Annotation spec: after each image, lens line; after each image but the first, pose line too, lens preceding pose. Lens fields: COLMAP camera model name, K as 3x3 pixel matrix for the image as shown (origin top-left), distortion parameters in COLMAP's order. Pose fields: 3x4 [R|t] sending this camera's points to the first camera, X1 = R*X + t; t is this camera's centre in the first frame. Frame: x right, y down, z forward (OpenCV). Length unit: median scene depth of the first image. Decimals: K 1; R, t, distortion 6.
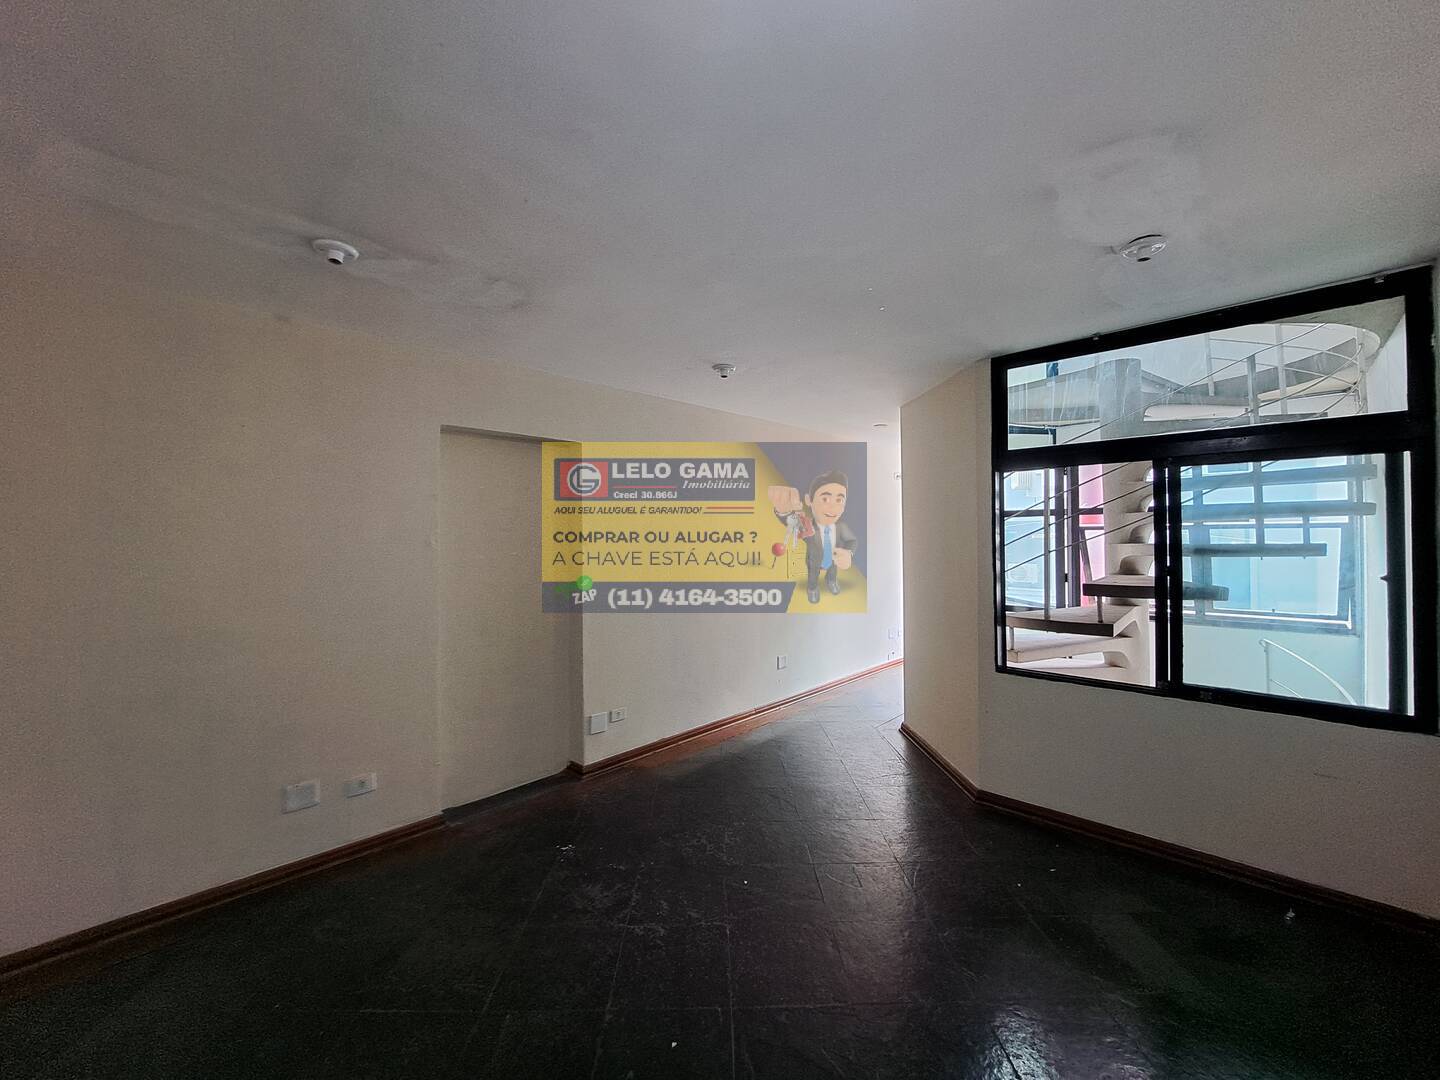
lens RADIAL K [[581.4, 0, 720.0], [0, 581.4, 540.0], [0, 0, 1]] dist [-0.000467, 0.000018]
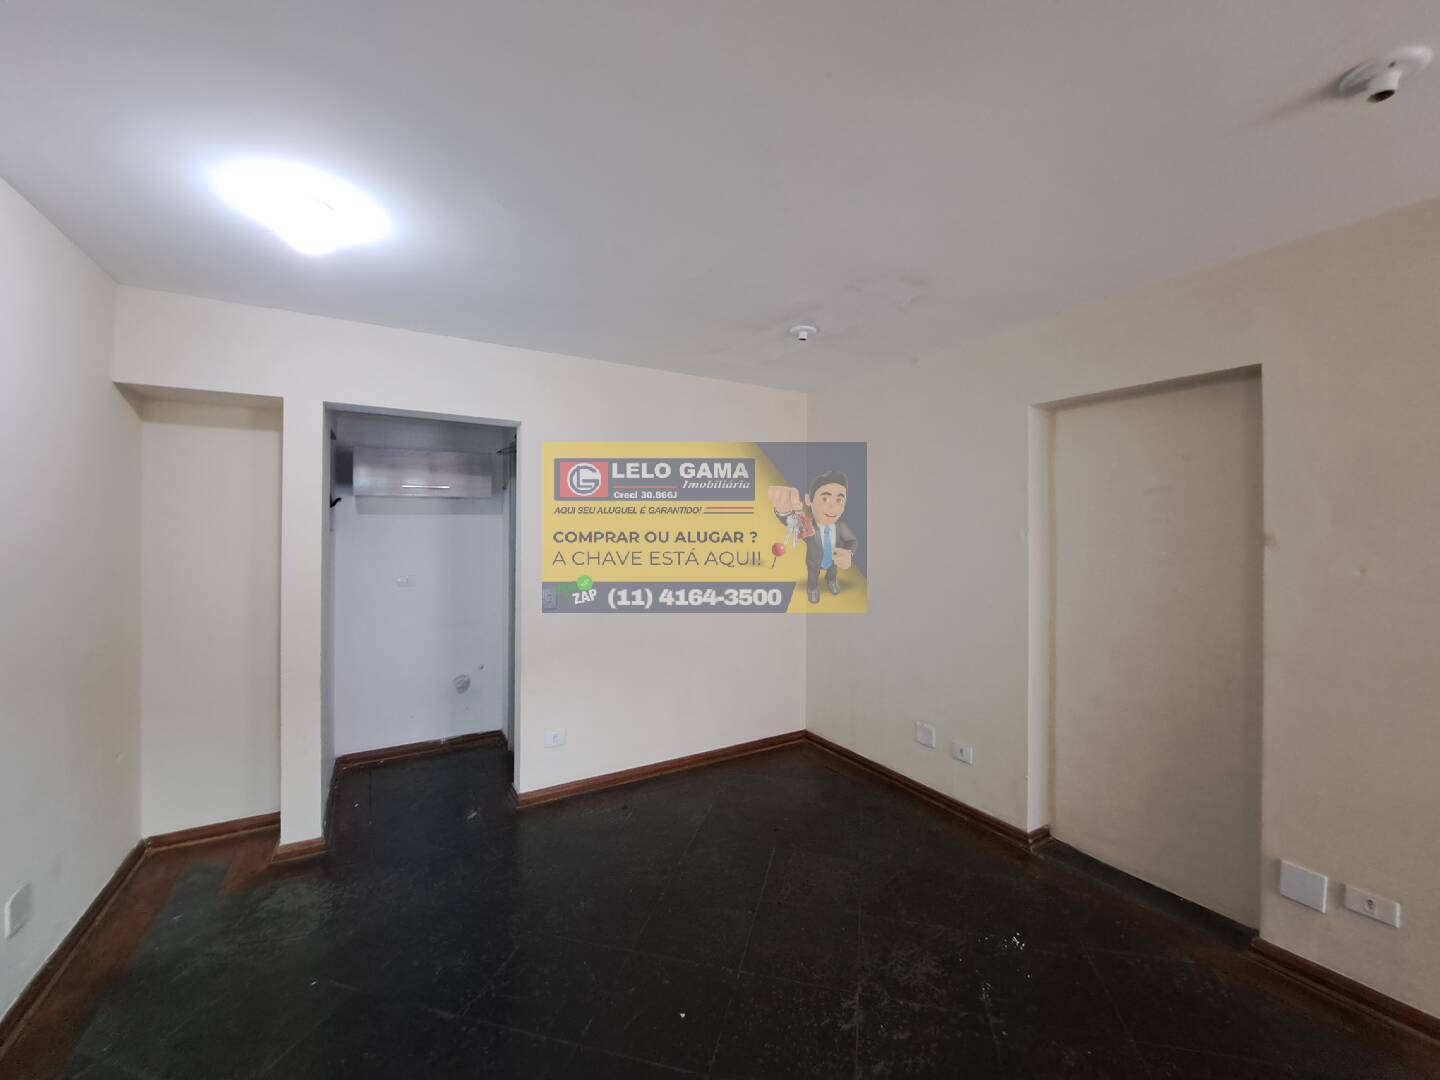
lens RADIAL K [[577.9, 0, 721.8], [0, 577.9, 532.5], [0, 0, 1]] dist [-0.000399, -0.000118]
pose [[-0.240744, 0.012049, -0.970514, 0.607528], [-0.003636, 0.999905, 0.013316, -0.015825], [0.970582, 0.006735, -0.240678, 0.876207]]
